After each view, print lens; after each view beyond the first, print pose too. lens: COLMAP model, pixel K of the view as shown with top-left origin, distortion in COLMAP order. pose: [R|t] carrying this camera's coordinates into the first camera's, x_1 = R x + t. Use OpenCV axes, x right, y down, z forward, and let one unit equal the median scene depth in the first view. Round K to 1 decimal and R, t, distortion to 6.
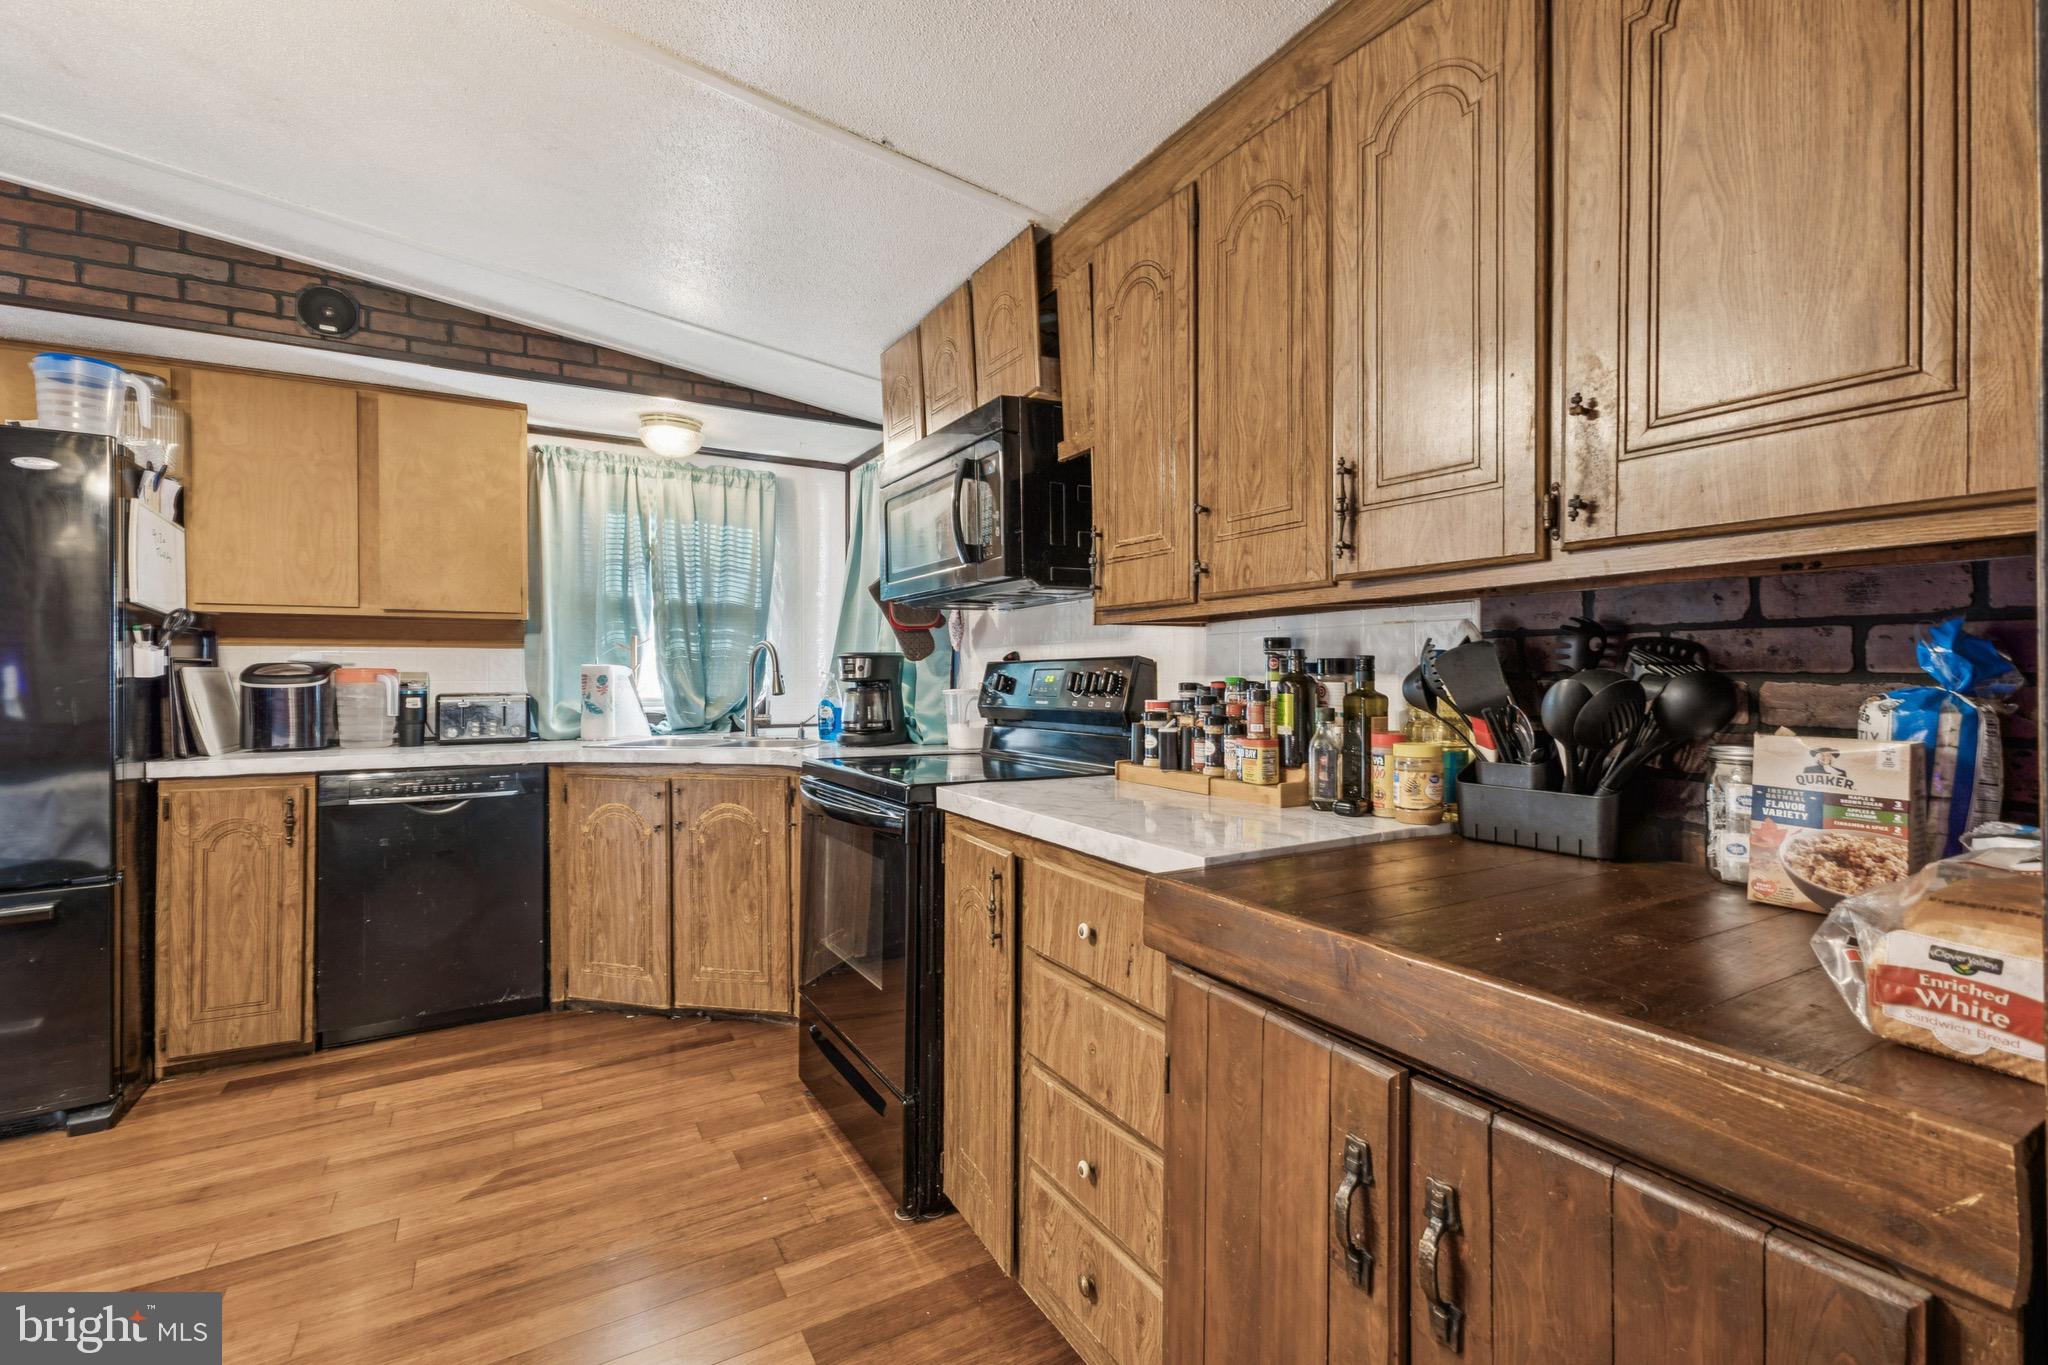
lens RADIAL K [[893.2, 0, 1053.1], [0, 893.2, 669.2], [0, 0, 1]] dist [-0.001615, 0.000905]
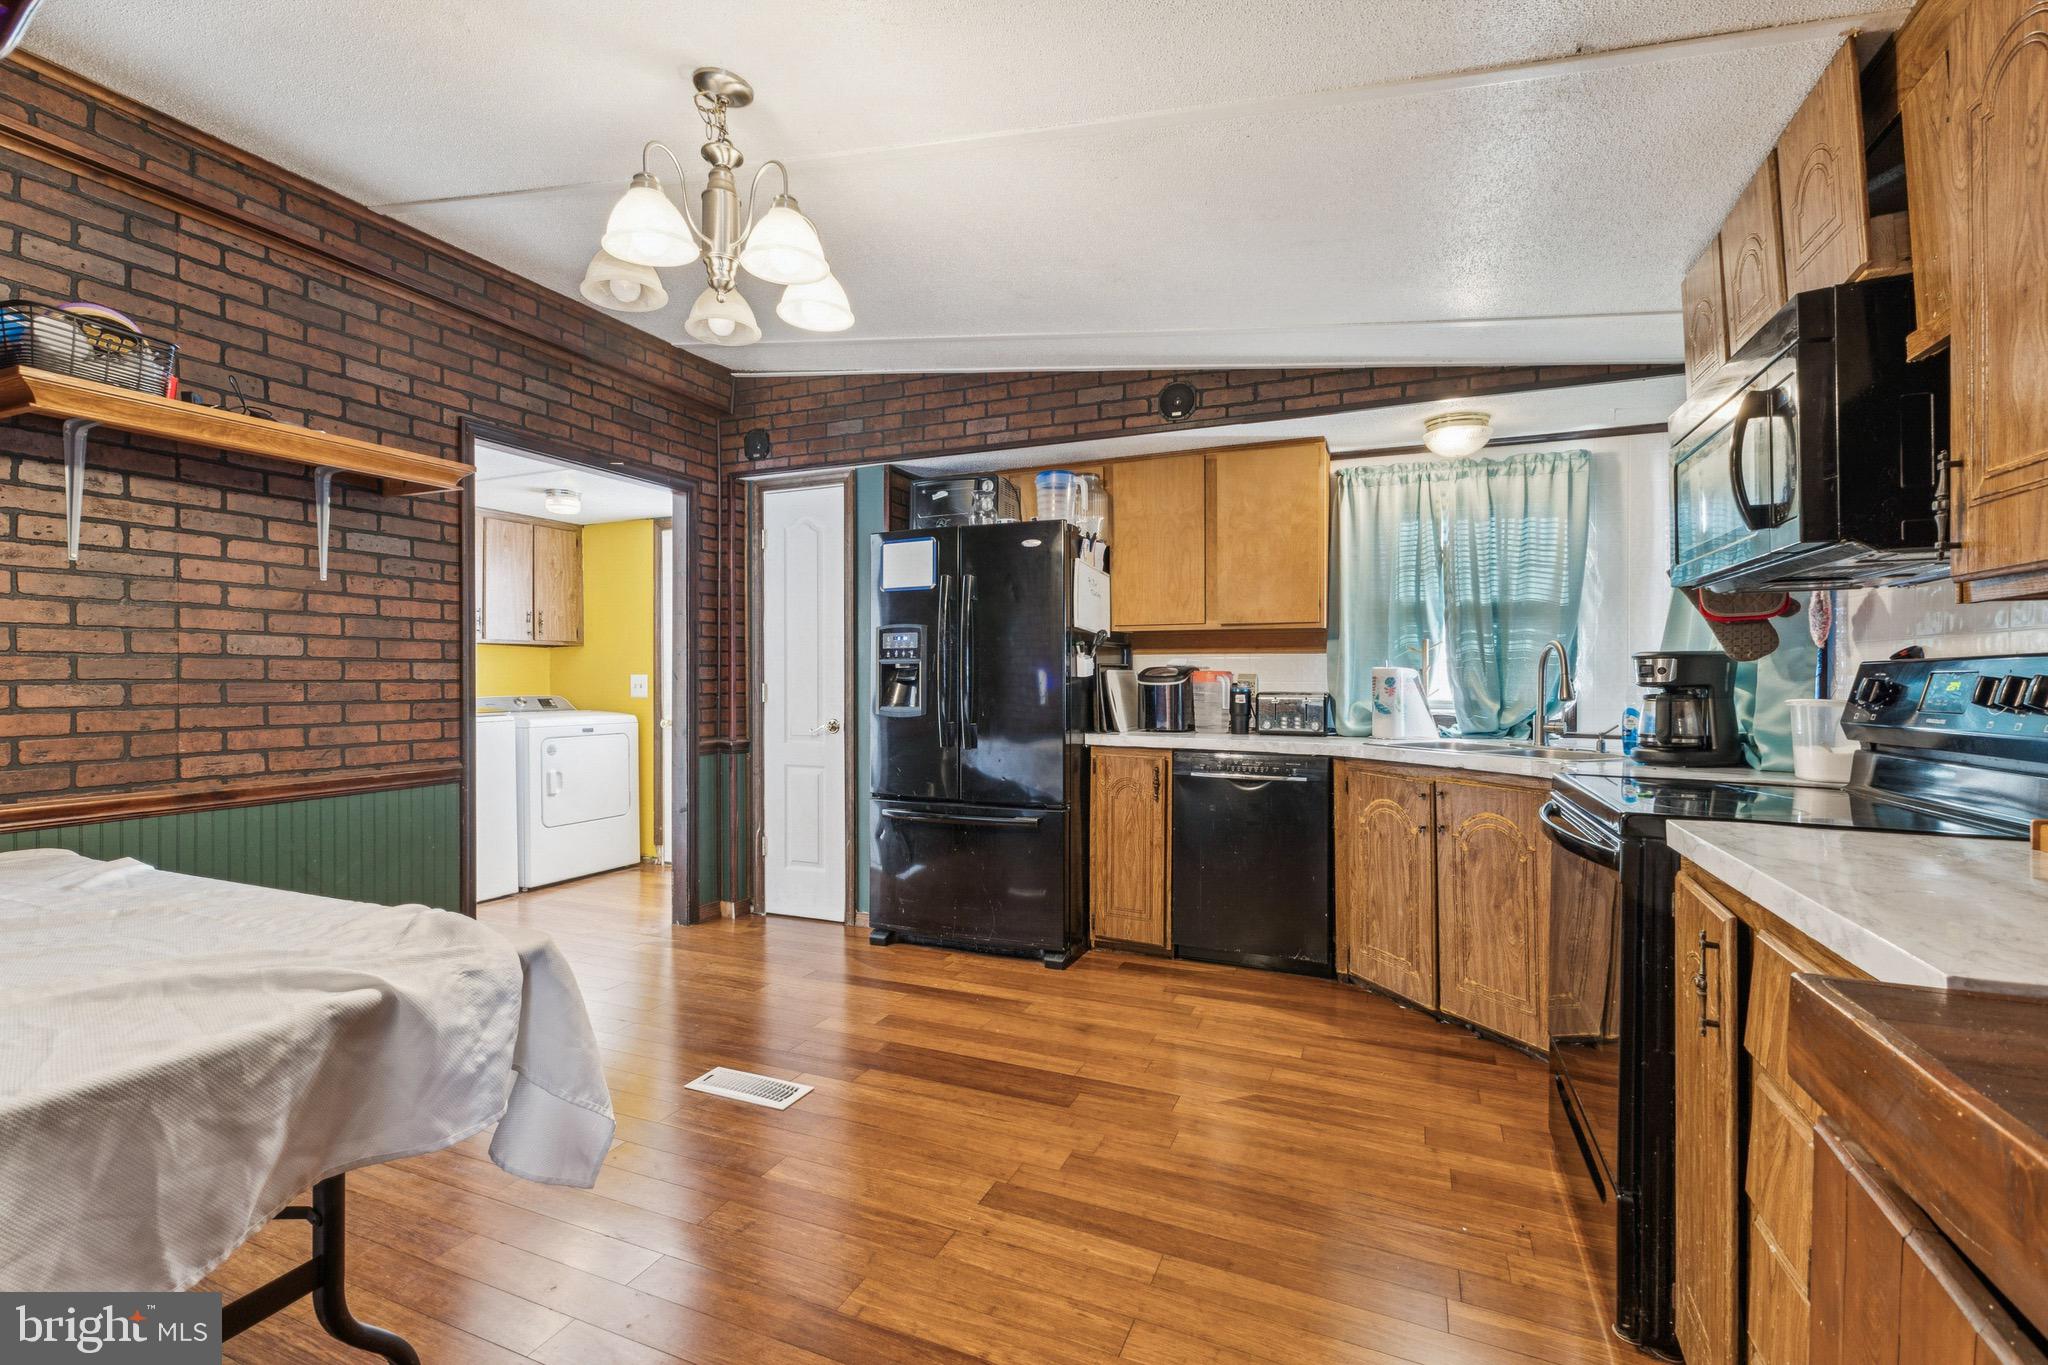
lens RADIAL K [[893.2, 0, 1020.8], [0, 893.2, 674.2], [0, 0, 1]] dist [-0.001615, 0.000905]
pose [[0.569833, 0.003216, -0.821754, 0.132232], [-0.001308, 0.999995, 0.003007, 0.000413], [0.821759, -0.000639, 0.569834, 0.050279]]
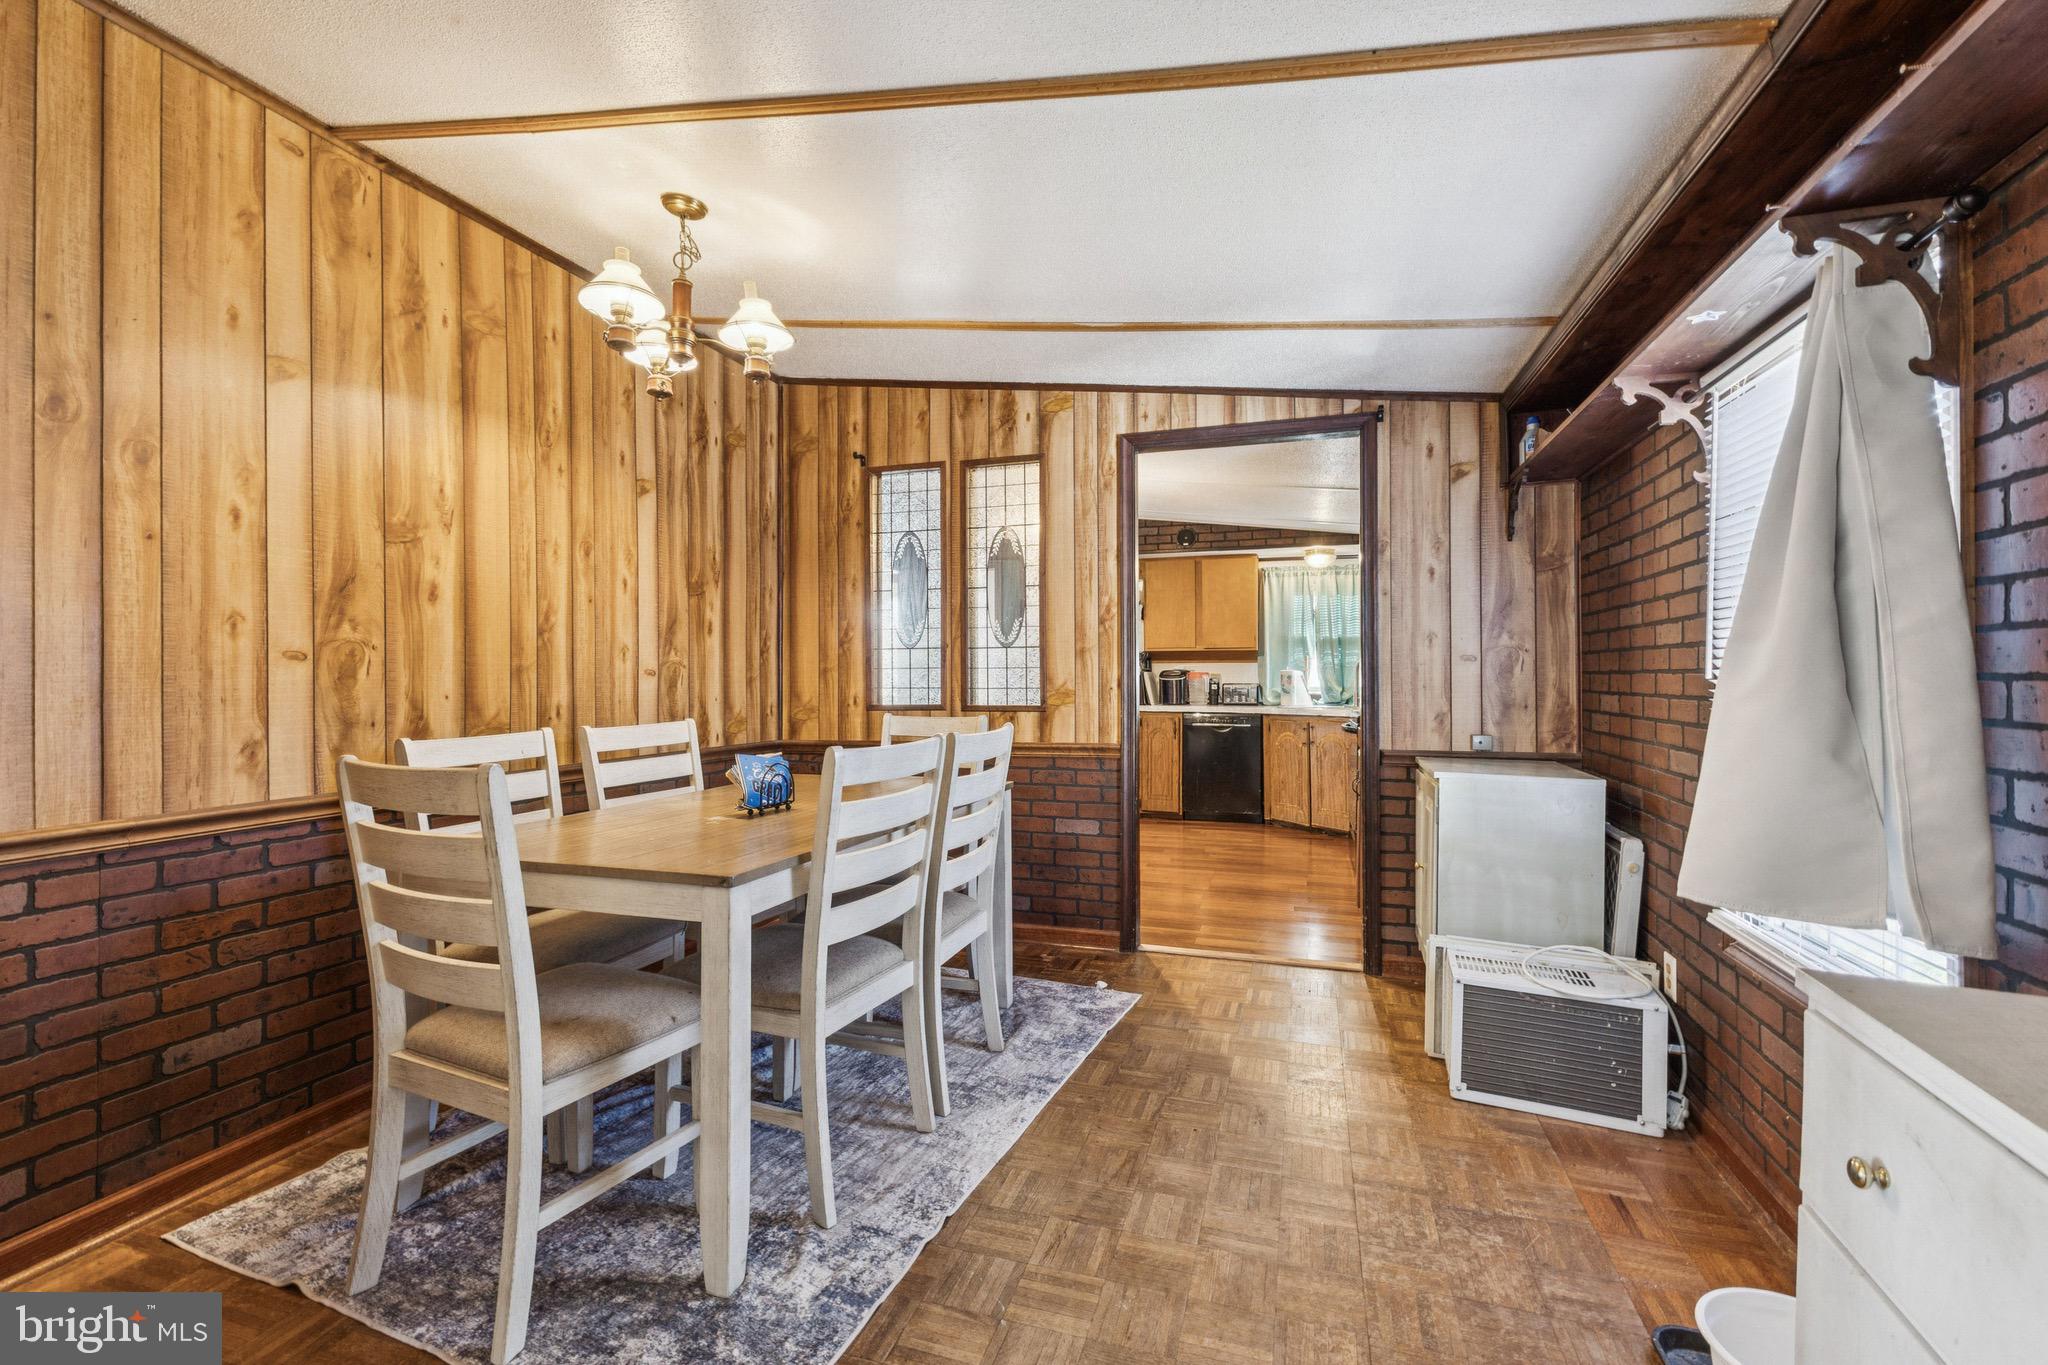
lens RADIAL K [[893.2, 0, 1019.4], [0, 893.2, 681.0], [0, 0, 1]] dist [-0.001615, 0.000905]
pose [[0.647686, 0.000720, -0.761907, 0.811261], [0.003390, 0.999987, 0.003826, 0.011997], [0.761900, -0.005061, 0.647675, -1.001212]]
